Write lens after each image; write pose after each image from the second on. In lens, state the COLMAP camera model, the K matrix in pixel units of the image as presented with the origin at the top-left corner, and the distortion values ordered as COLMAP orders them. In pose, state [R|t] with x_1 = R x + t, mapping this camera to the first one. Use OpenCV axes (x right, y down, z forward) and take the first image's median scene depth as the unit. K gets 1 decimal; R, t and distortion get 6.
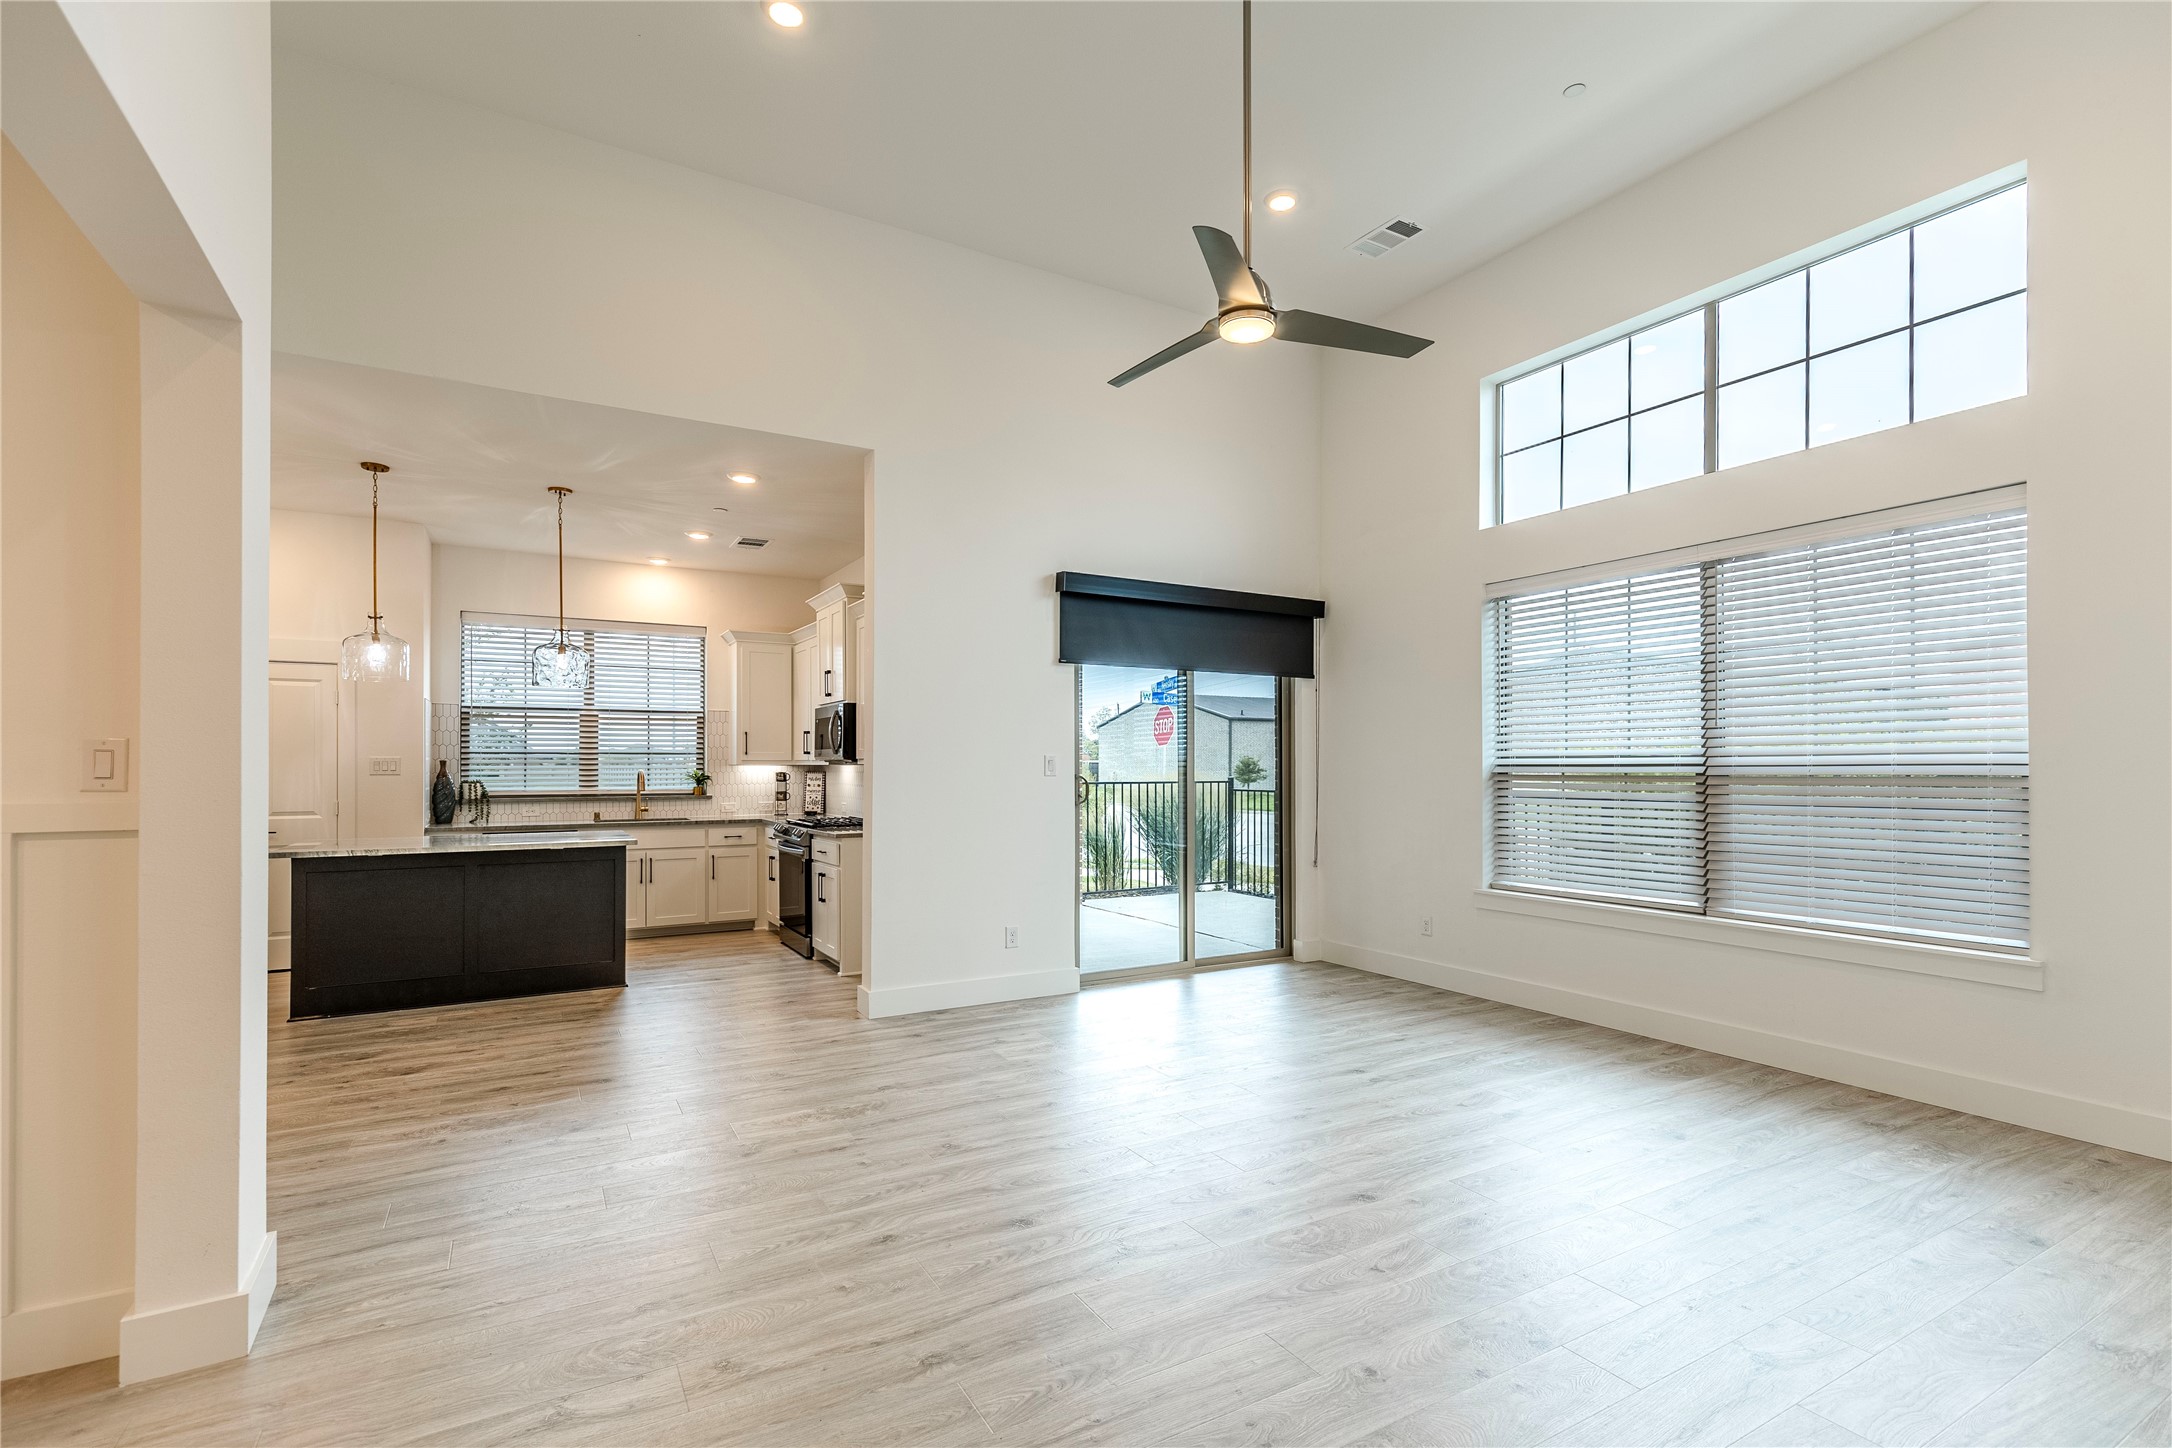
lens RADIAL K [[989.4, 0, 1089.3], [0, 989.4, 780.7], [0, 0, 1]] dist [0.008058, -0.000924]
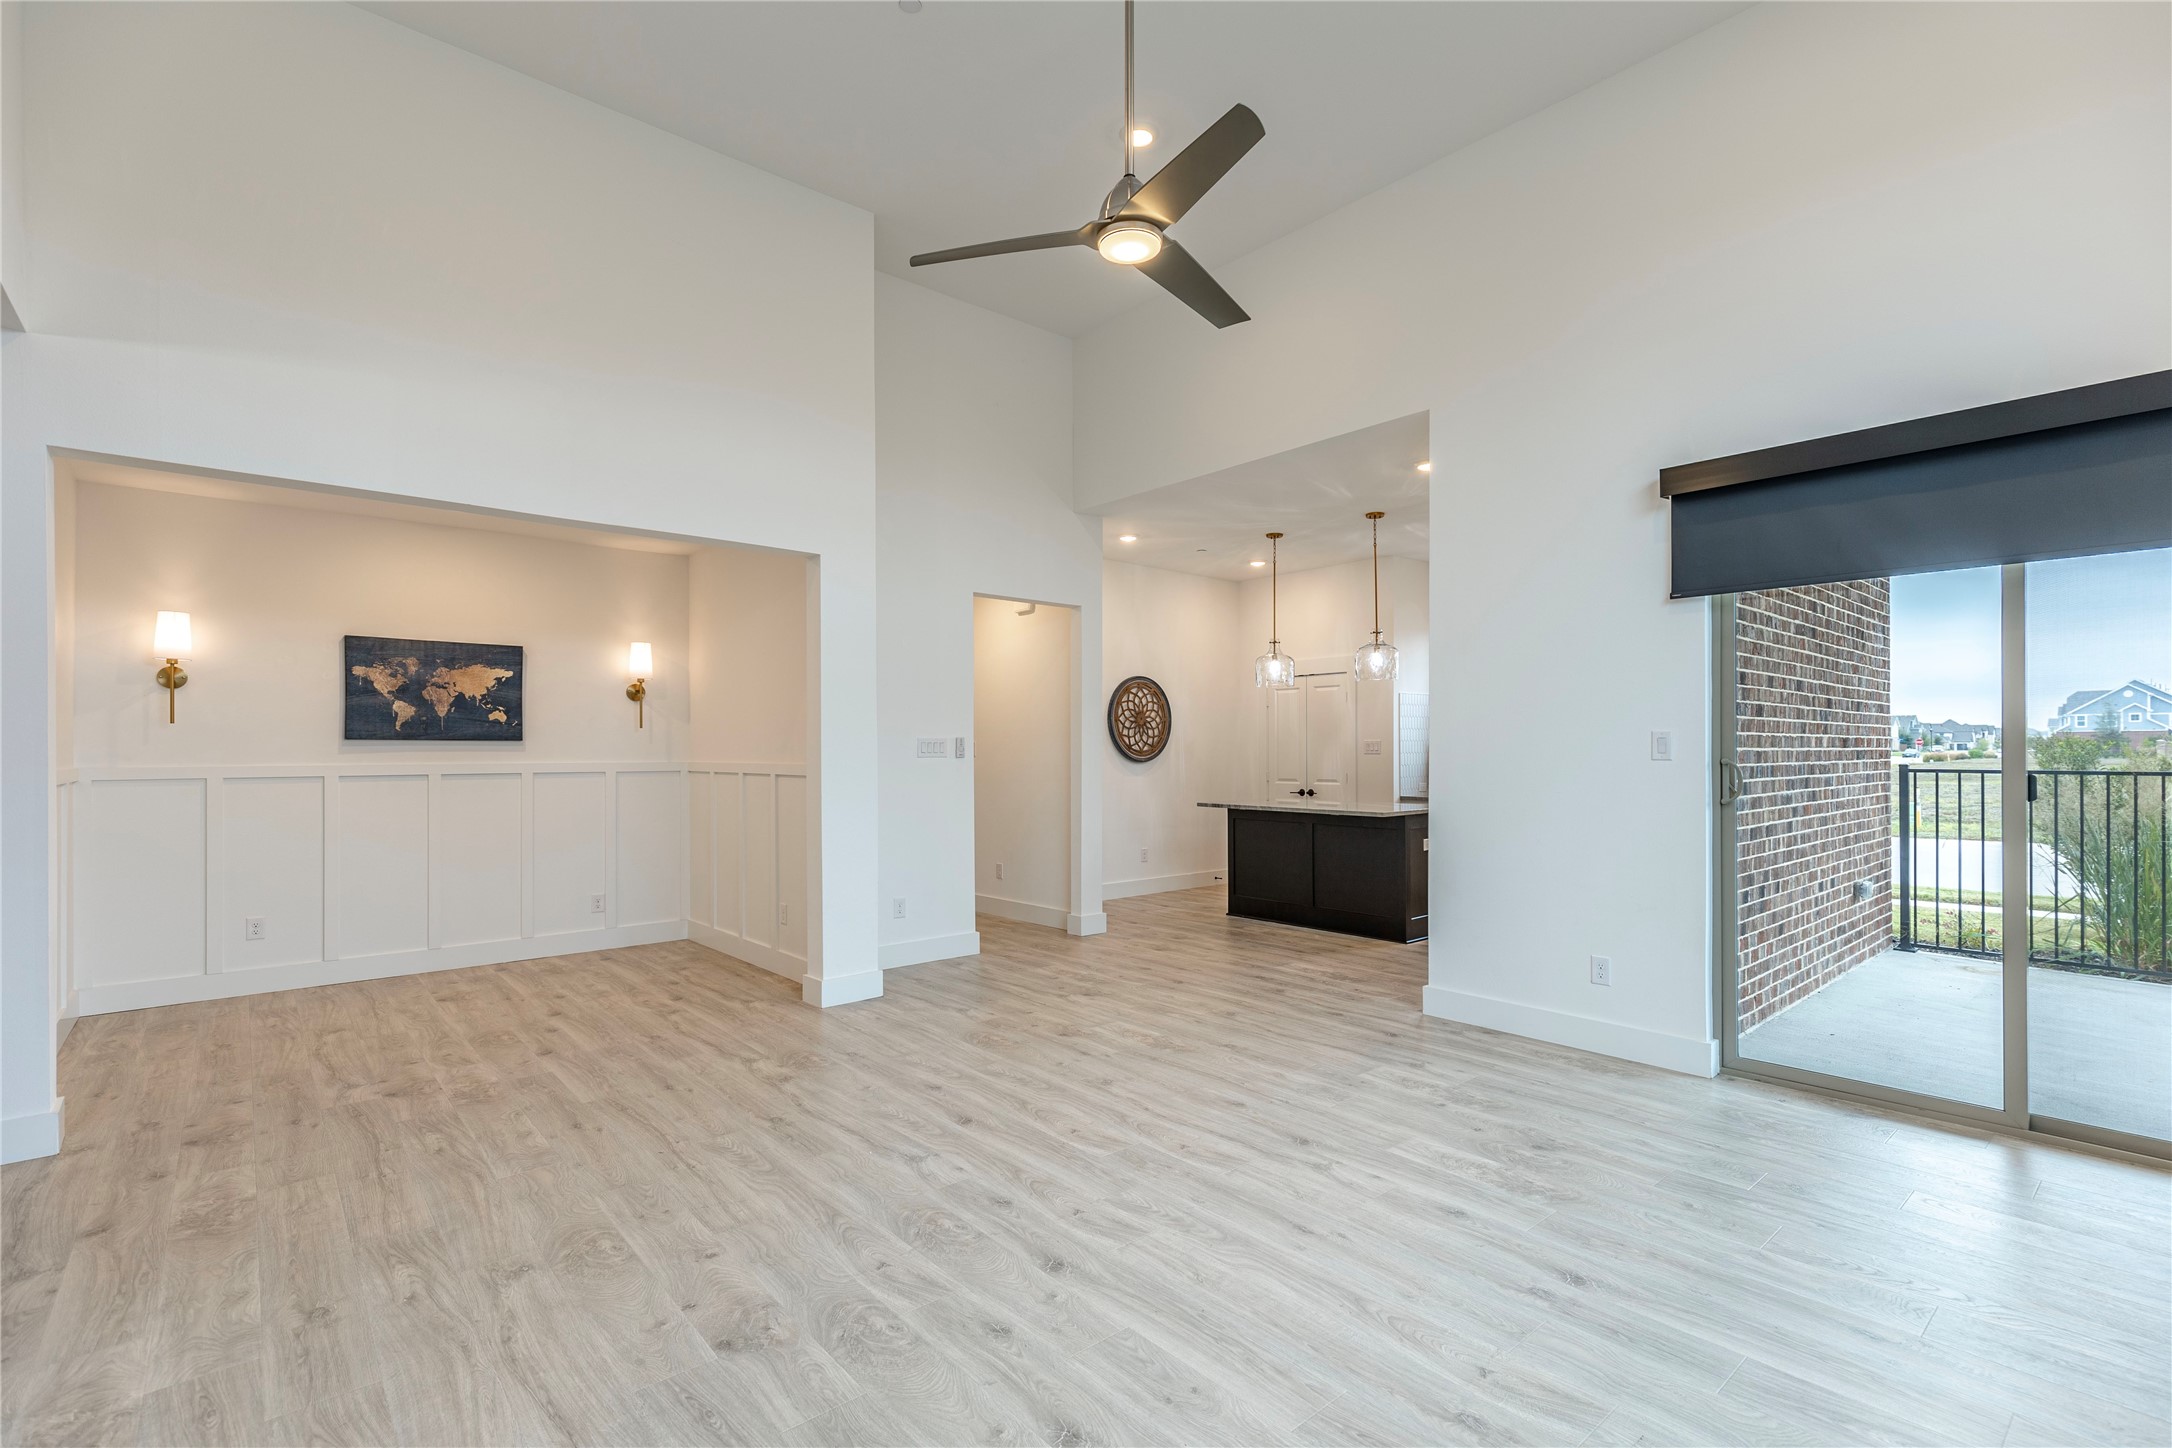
lens RADIAL K [[989.4, 0, 1092.3], [0, 989.4, 752.2], [0, 0, 1]] dist [0.008058, -0.000924]
pose [[0.188290, 0.003562, -0.982107, 0.865362], [-0.008589, 0.999961, 0.001980, -0.011266], [0.982076, 0.008062, 0.188313, 0.681283]]
